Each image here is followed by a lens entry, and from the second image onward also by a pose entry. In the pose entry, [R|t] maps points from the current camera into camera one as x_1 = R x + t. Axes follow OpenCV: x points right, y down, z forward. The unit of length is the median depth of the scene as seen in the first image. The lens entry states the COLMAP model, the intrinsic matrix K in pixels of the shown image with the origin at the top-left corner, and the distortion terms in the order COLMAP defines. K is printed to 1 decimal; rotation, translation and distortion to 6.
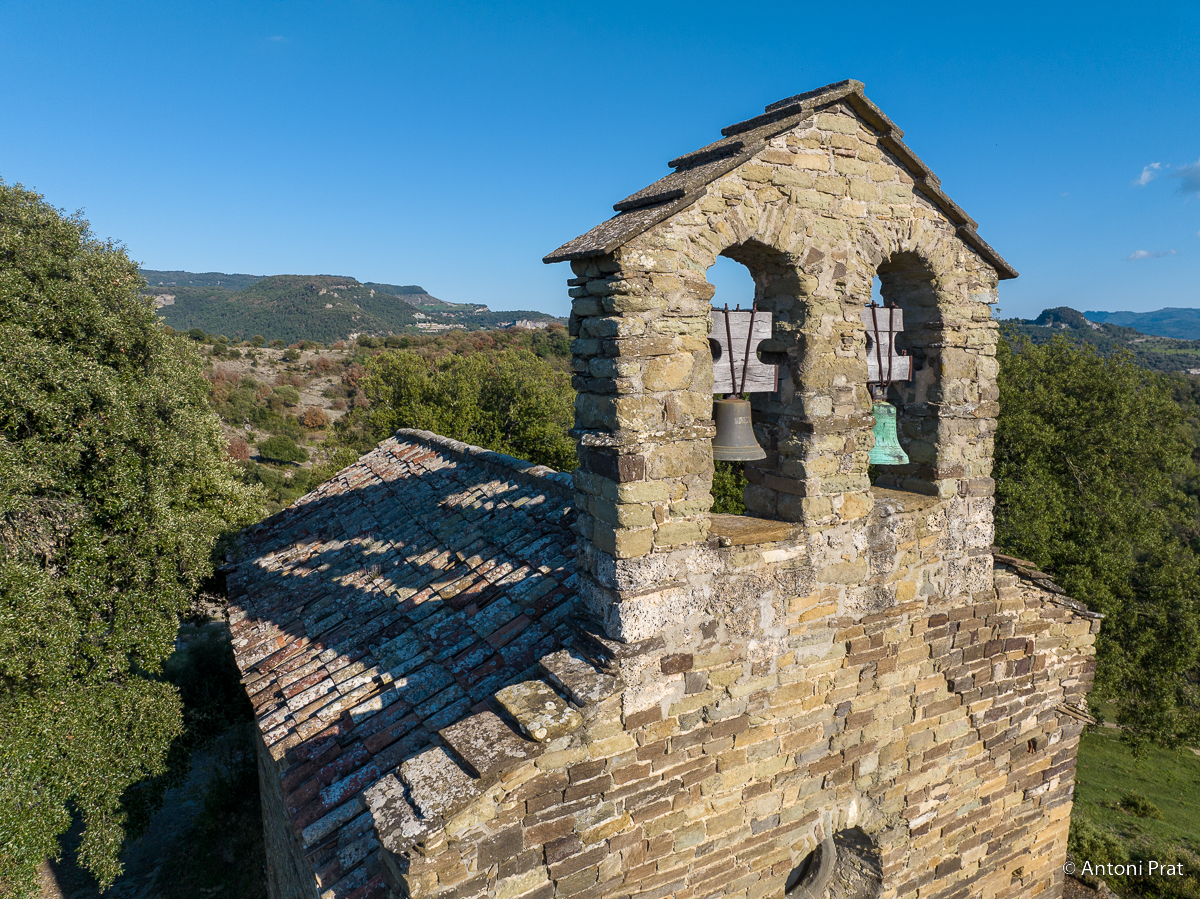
lens RADIAL K [[845.2, 0, 598.0], [0, 845.2, 446.6], [0, 0, 1]] dist [-0.038791, 0.008392]
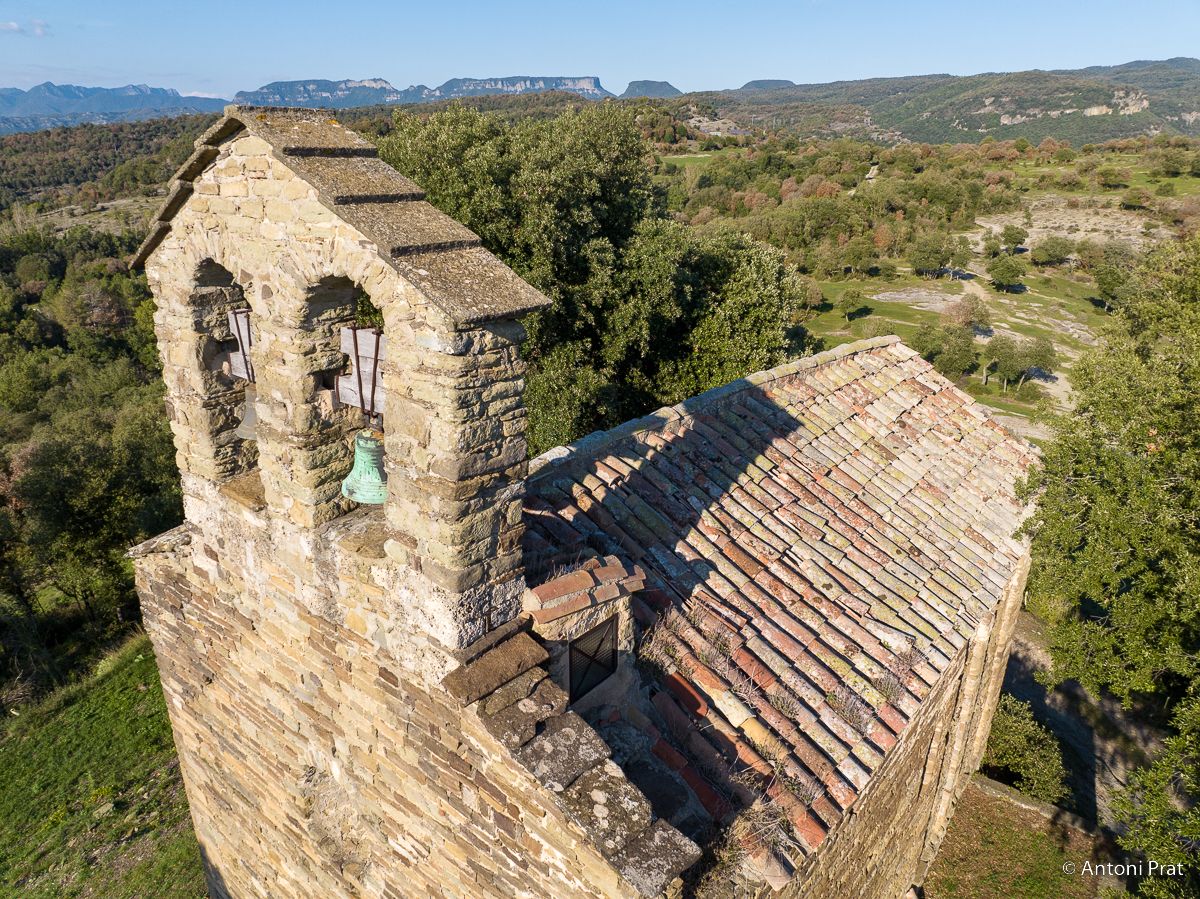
lens RADIAL K [[845.2, 0, 596.5], [0, 845.2, 447.2], [0, 0, 1]] dist [-0.038791, 0.008392]
pose [[0.336959, 0.322872, -0.884427, 1.335743], [-0.122082, 0.946415, 0.298990, -0.369112], [0.933571, 0.007225, 0.358320, 0.964478]]
